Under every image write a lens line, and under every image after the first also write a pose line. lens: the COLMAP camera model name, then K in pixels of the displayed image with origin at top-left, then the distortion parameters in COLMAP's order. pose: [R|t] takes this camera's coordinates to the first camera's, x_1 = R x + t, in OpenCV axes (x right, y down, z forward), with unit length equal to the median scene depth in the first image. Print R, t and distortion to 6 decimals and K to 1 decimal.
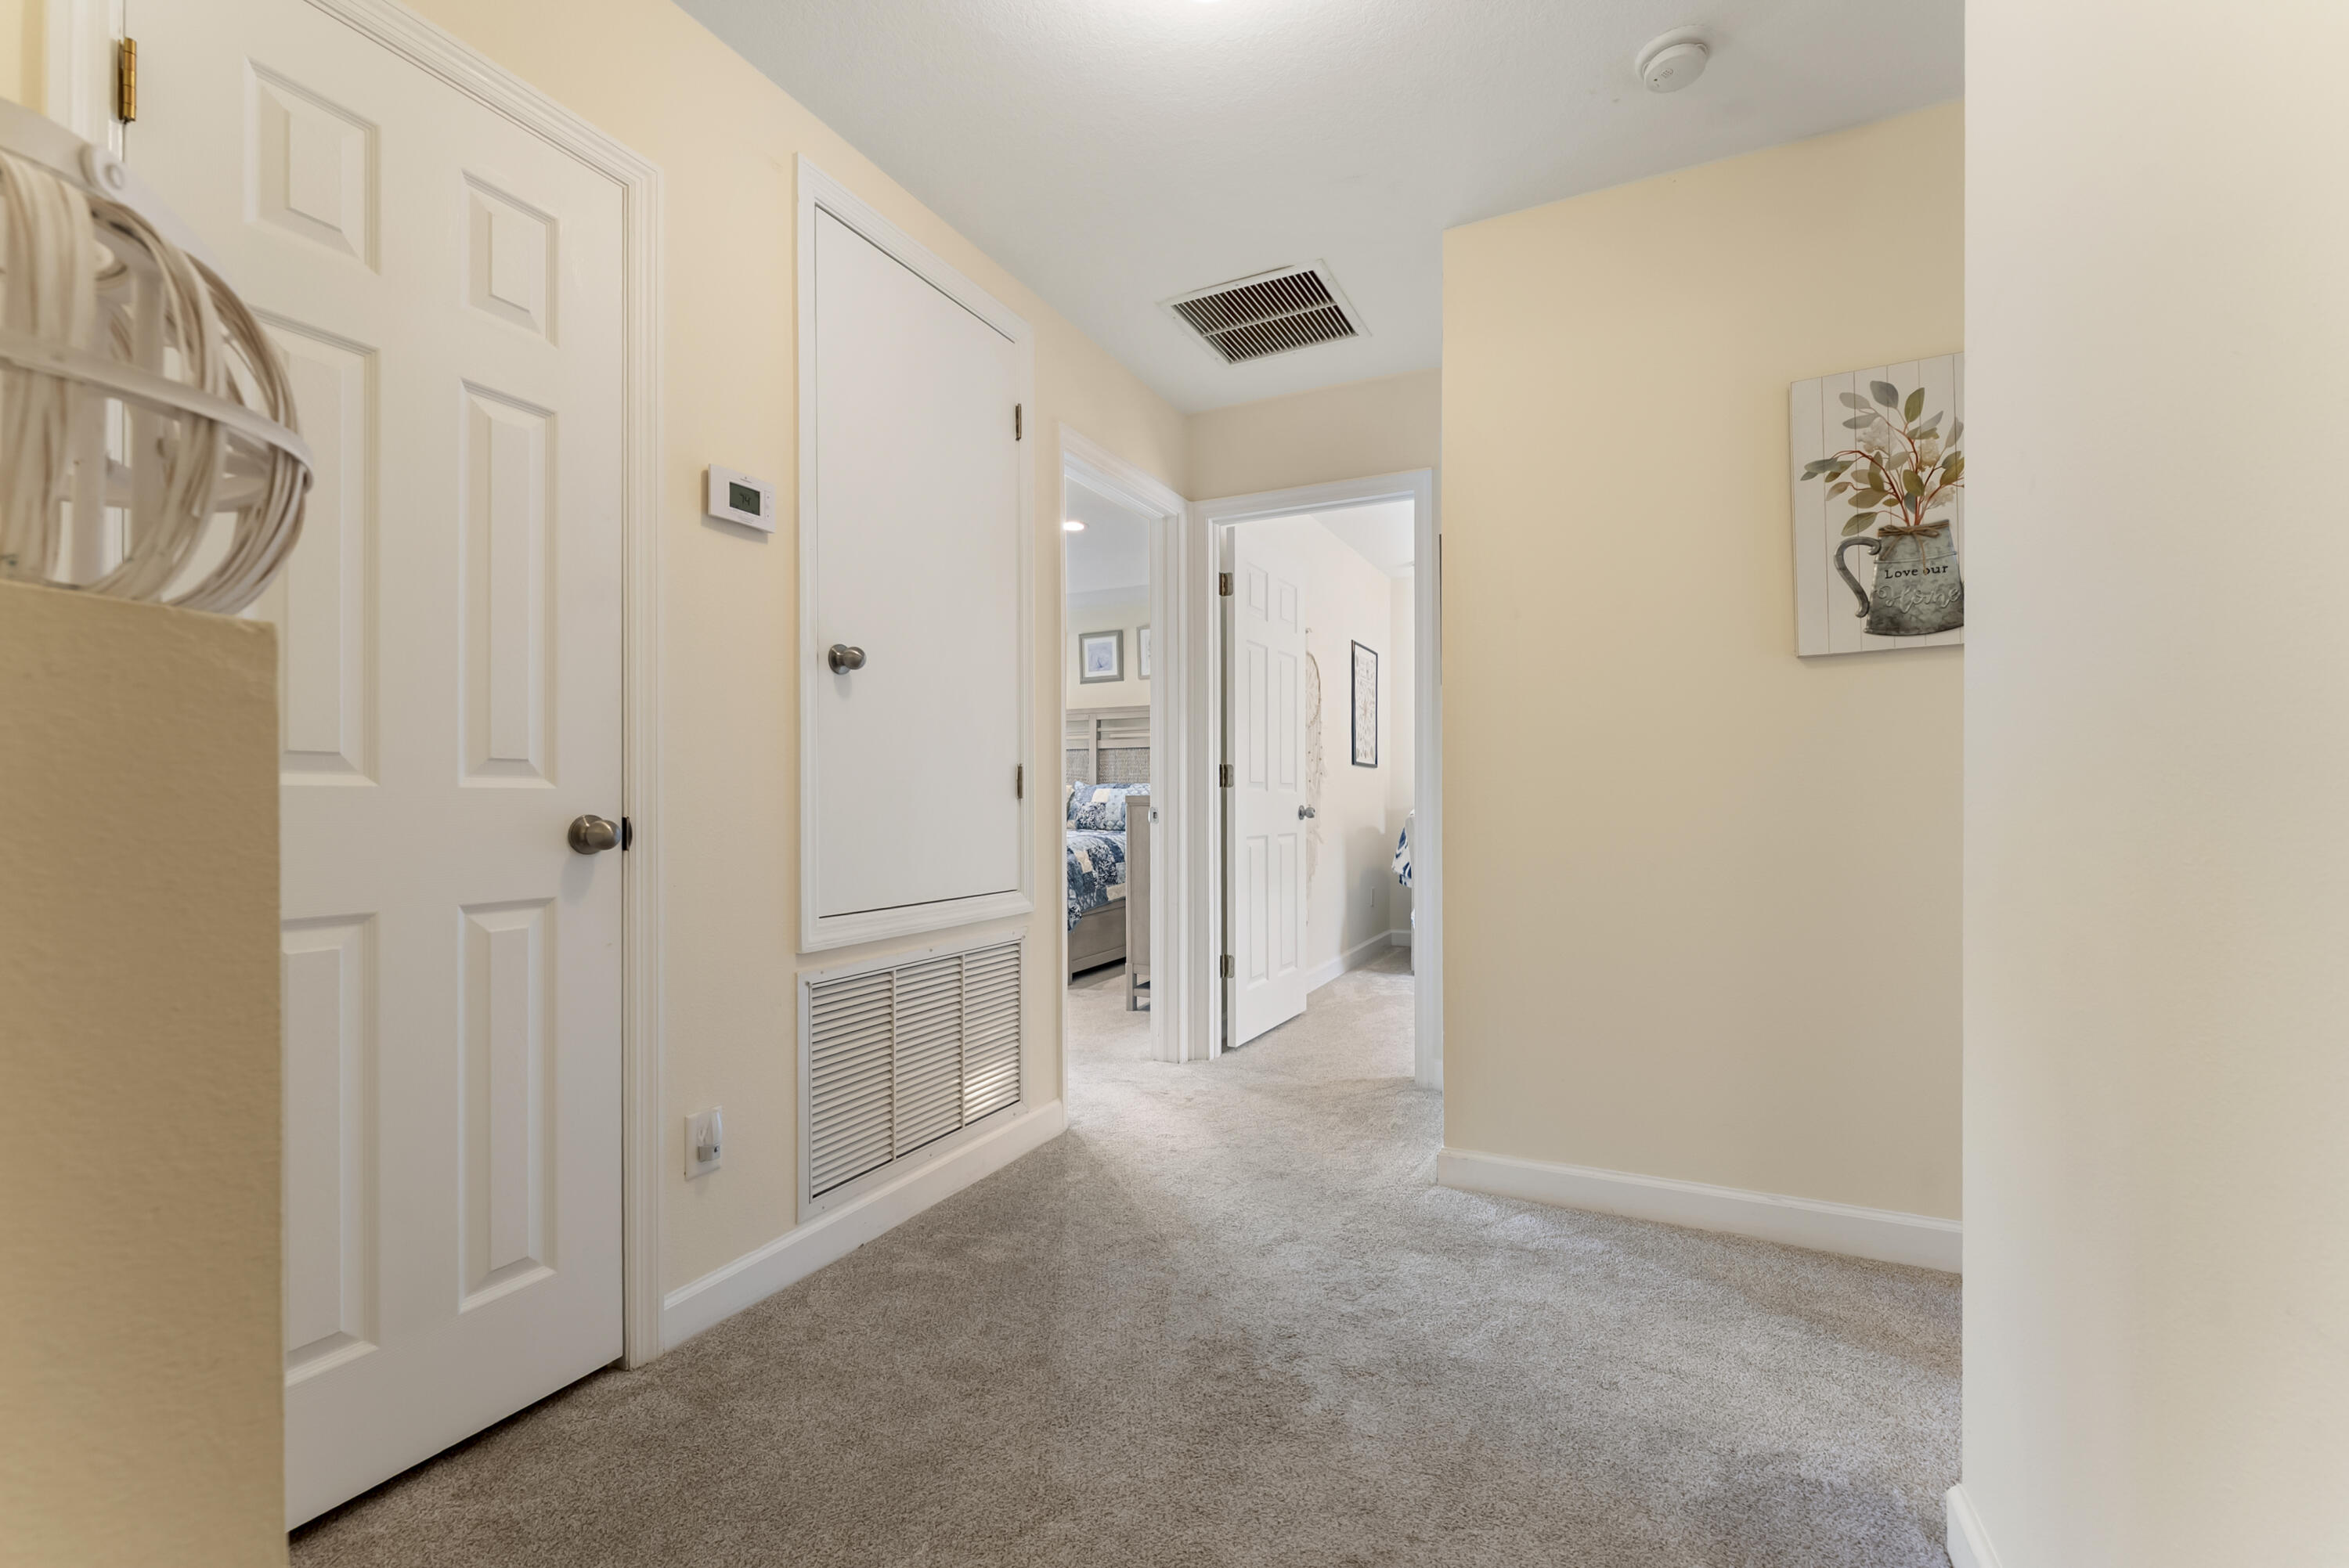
lens RADIAL K [[943.6, 0, 1177.1], [0, 943.6, 783.7], [0, 0, 1]] dist [-0.001785, 0.000055]
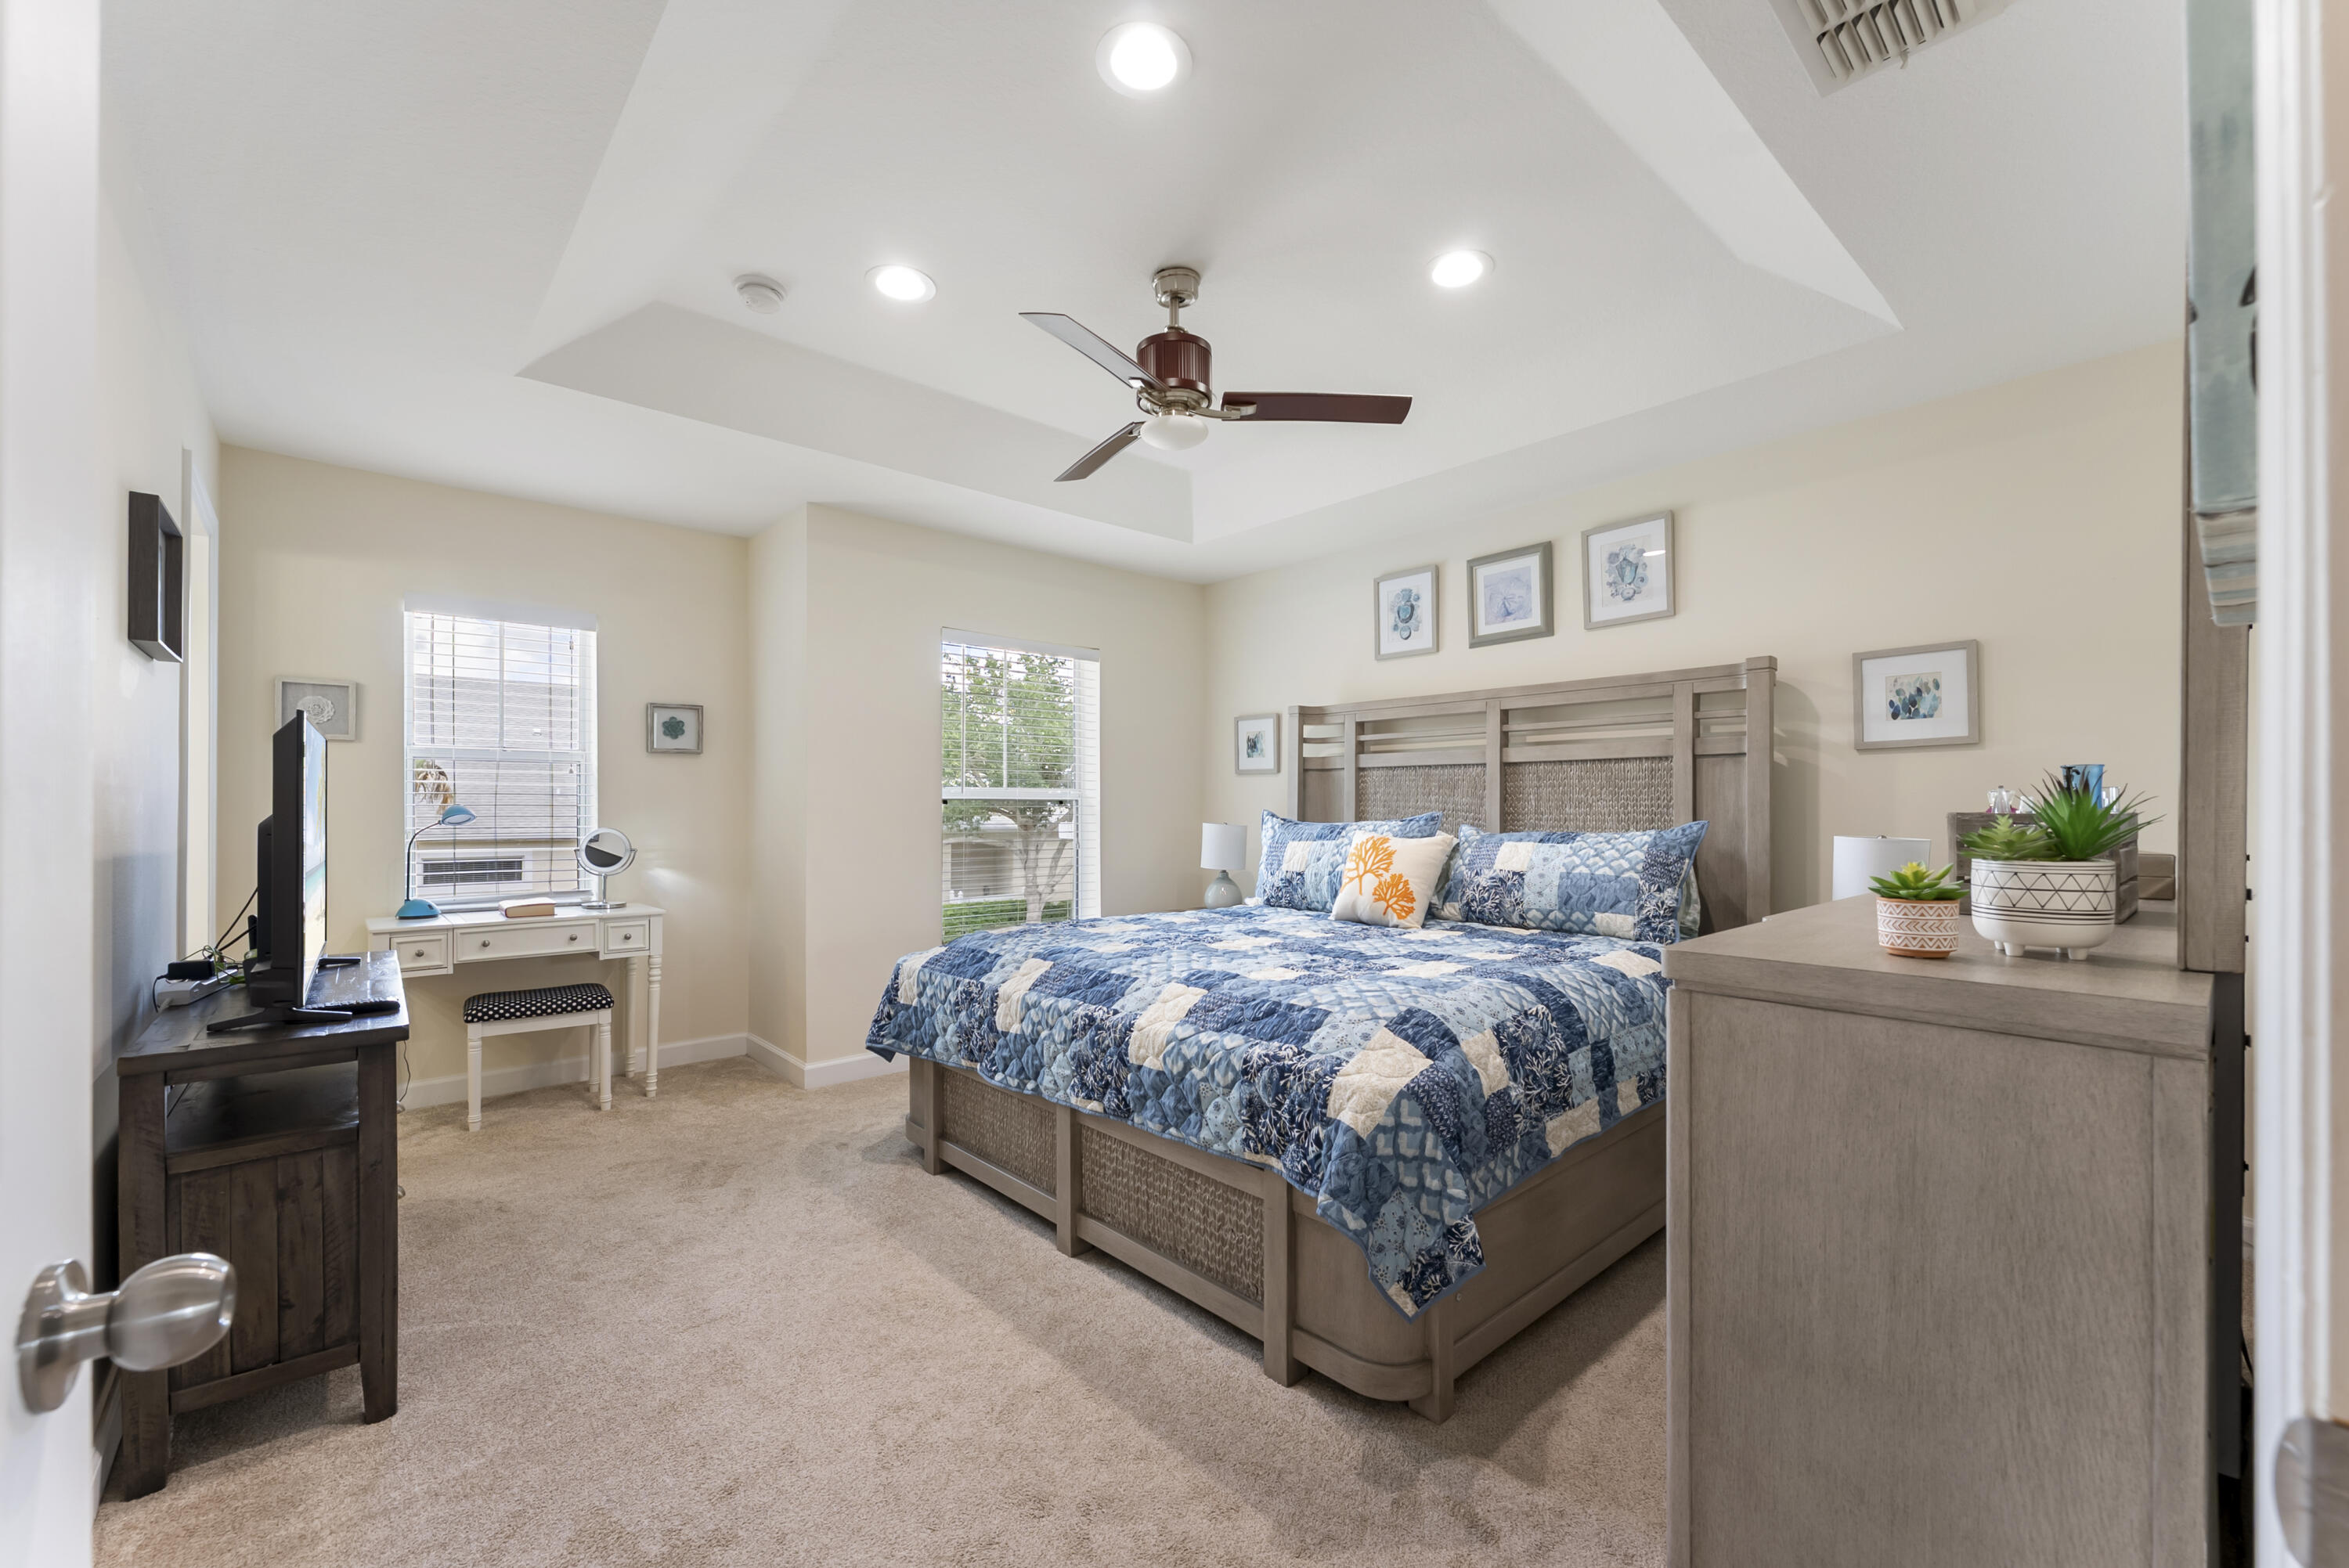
lens RADIAL K [[943.6, 0, 1177.1], [0, 943.6, 783.7], [0, 0, 1]] dist [-0.001785, 0.000055]
pose [[0.922862, 0.000757, -0.385131, -0.050079], [-0.005112, 0.999934, -0.010282, -0.019314], [0.385098, 0.011458, 0.922805, 0.445190]]
